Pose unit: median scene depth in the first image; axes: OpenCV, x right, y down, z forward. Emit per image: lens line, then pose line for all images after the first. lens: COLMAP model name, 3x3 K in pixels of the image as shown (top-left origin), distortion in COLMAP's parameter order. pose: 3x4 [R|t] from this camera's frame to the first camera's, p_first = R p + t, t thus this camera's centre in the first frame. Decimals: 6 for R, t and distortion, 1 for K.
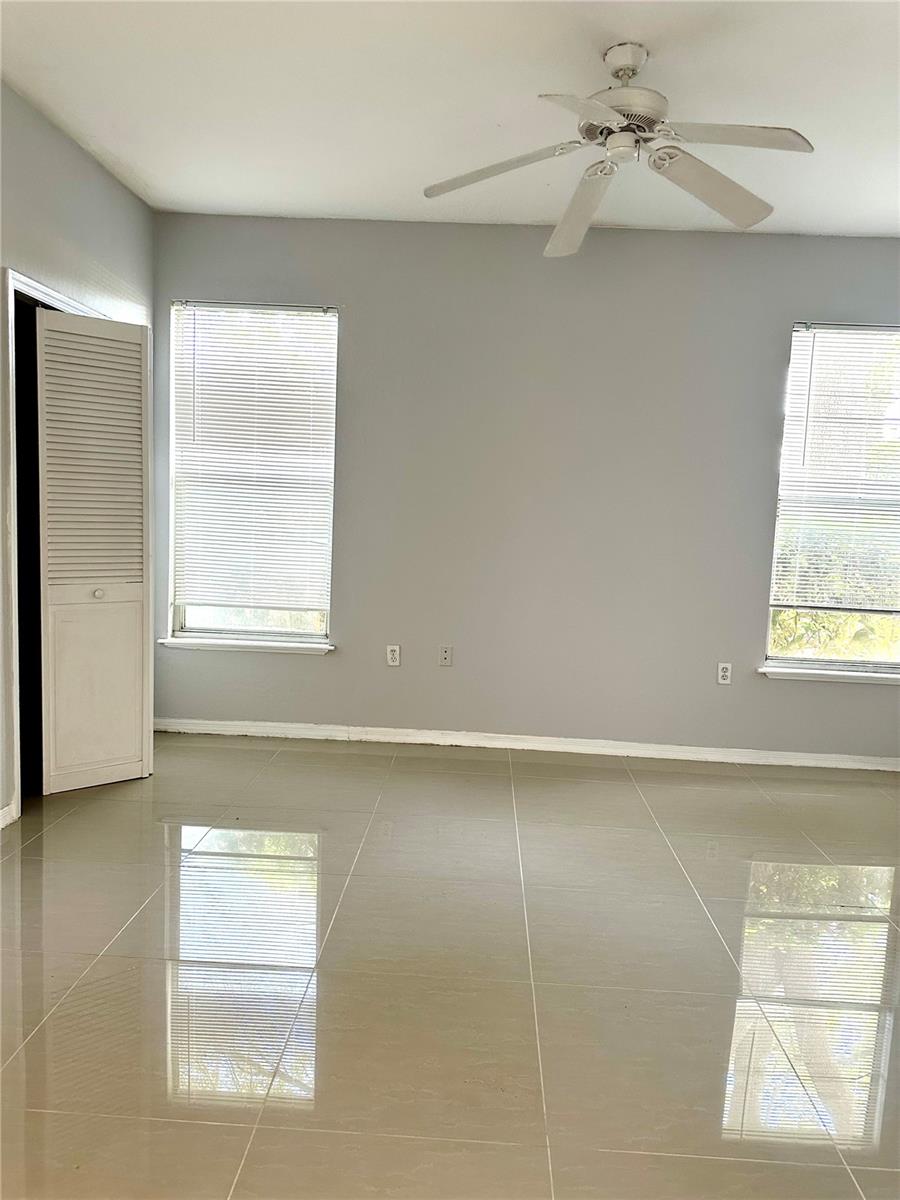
lens RADIAL K [[828.4, 0, 450.0], [0, 828.4, 600.0], [0, 0, 1]] dist [0.154972, -0.215081]
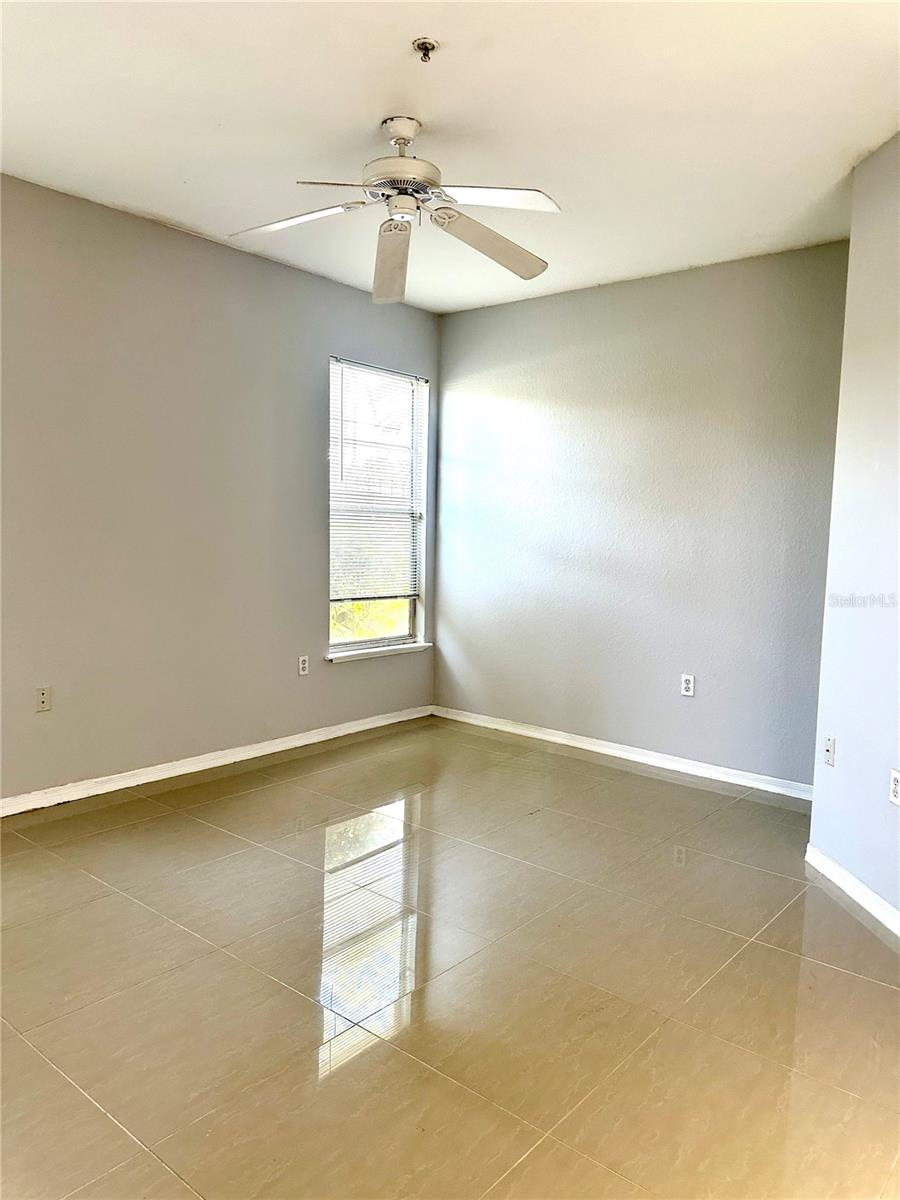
lens RADIAL K [[824.9, 0, 445.1], [0, 824.9, 603.4], [0, 0, 1]] dist [0.079704, -0.116967]
pose [[0.627819, -0.100123, 0.771893, -0.391278], [0.127441, 0.991532, 0.024959, 0.002432], [-0.767856, 0.082701, 0.635262, 0.147595]]
